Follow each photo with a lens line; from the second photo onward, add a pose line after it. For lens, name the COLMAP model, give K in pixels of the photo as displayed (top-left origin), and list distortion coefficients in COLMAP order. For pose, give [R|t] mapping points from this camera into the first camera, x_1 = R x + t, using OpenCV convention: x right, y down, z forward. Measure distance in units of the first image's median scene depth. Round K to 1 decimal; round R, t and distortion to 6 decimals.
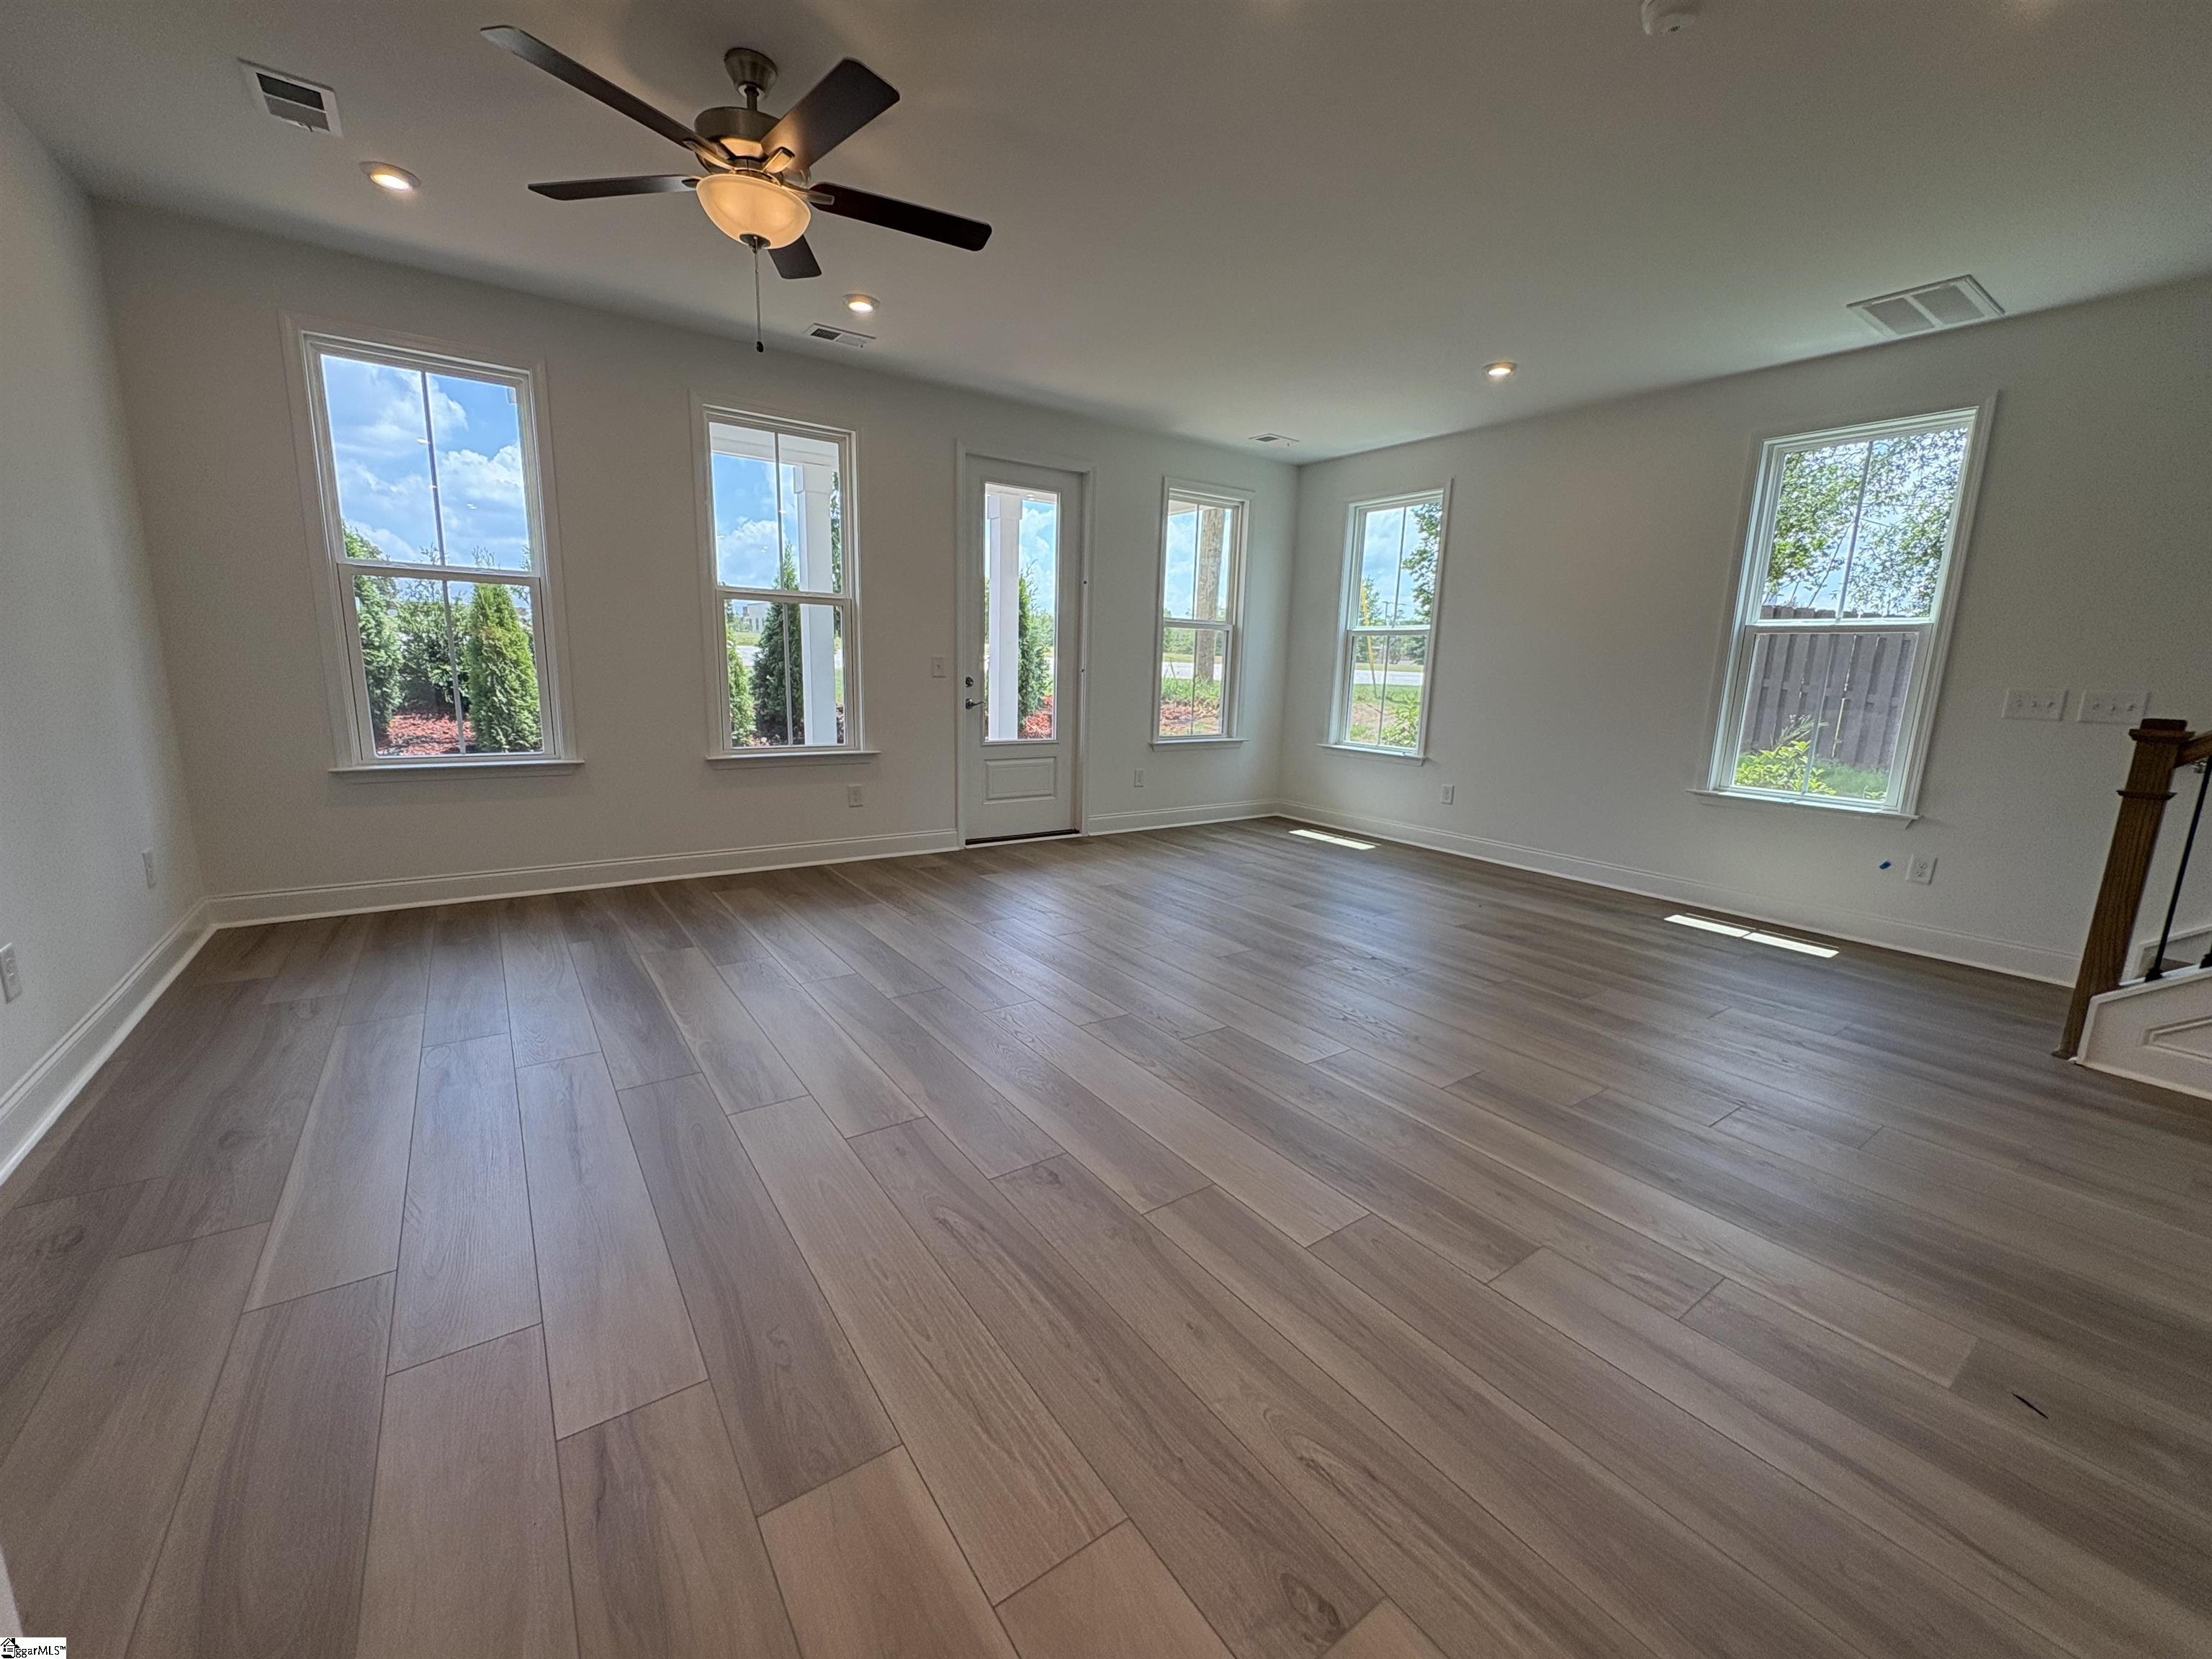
lens RADIAL K [[882.4, 0, 1099.0], [0, 882.4, 829.1], [0, 0, 1]] dist [-0.002108, 0.000992]
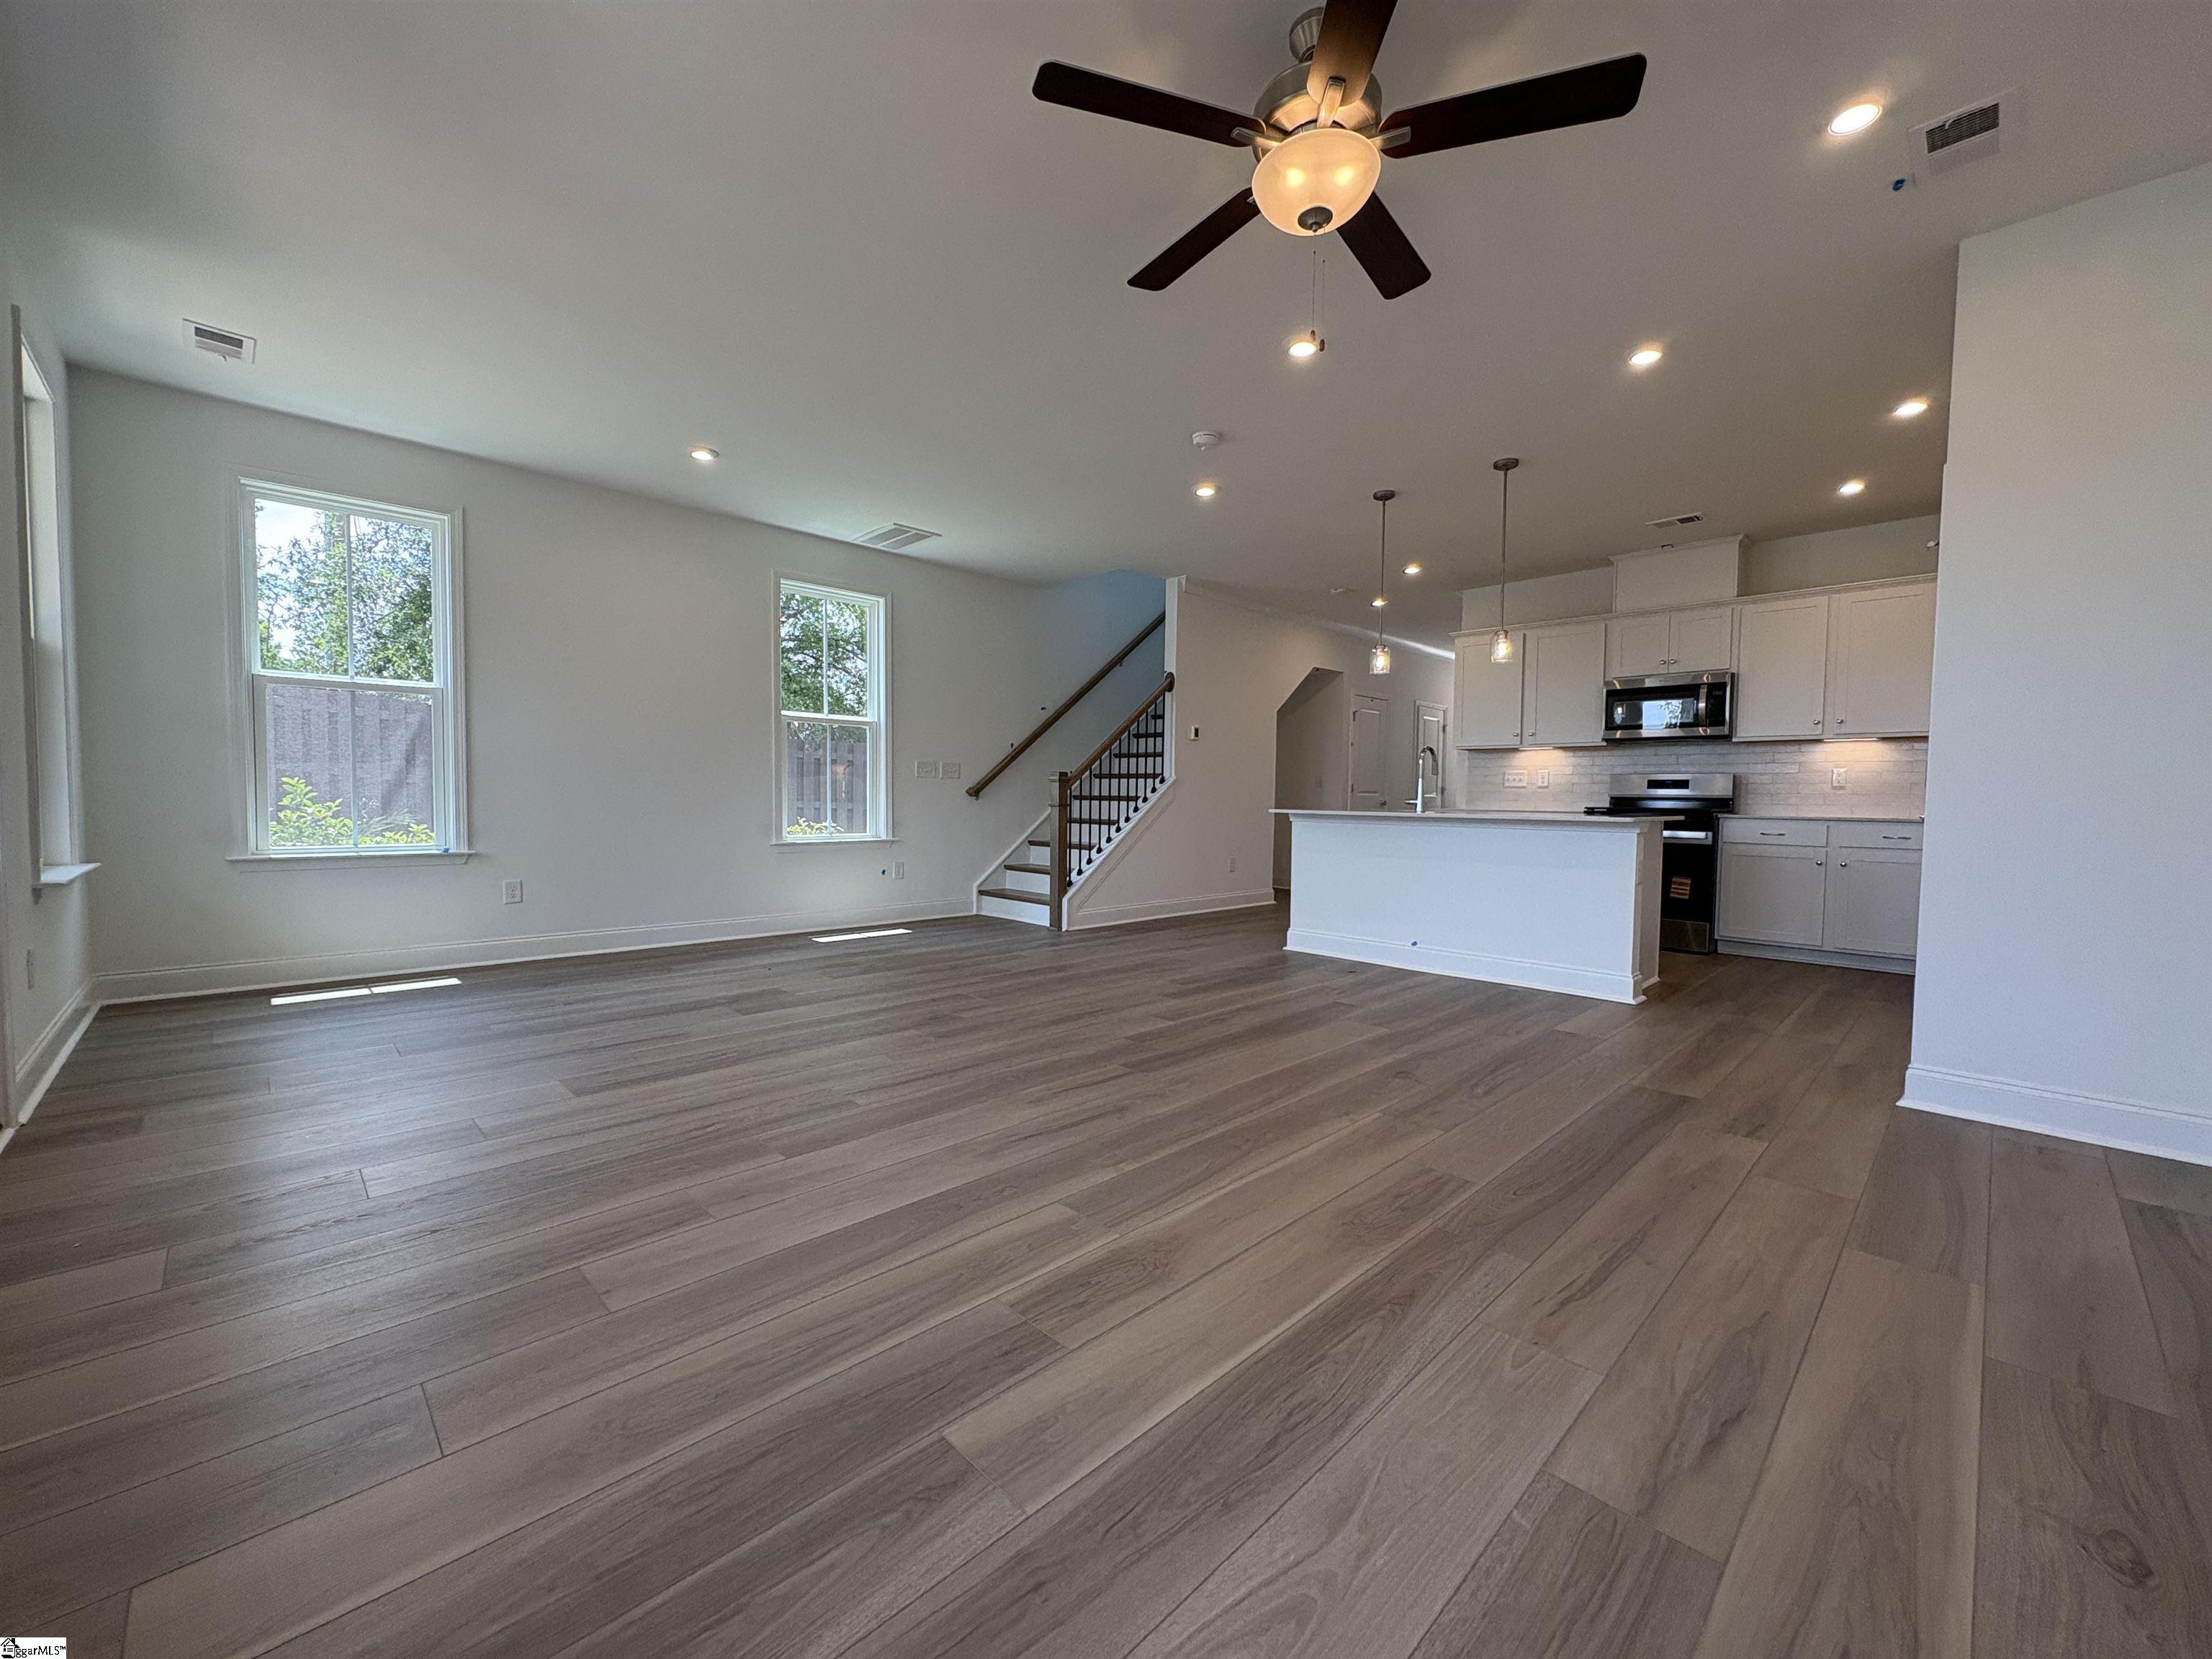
lens RADIAL K [[882.4, 0, 1104.7], [0, 882.4, 828.7], [0, 0, 1]] dist [-0.002108, 0.000992]
pose [[-0.160474, -0.072203, 0.984396, -0.530853], [0.169350, 0.980518, 0.099526, -0.091892], [-0.972404, 0.182679, -0.145120, 0.614351]]
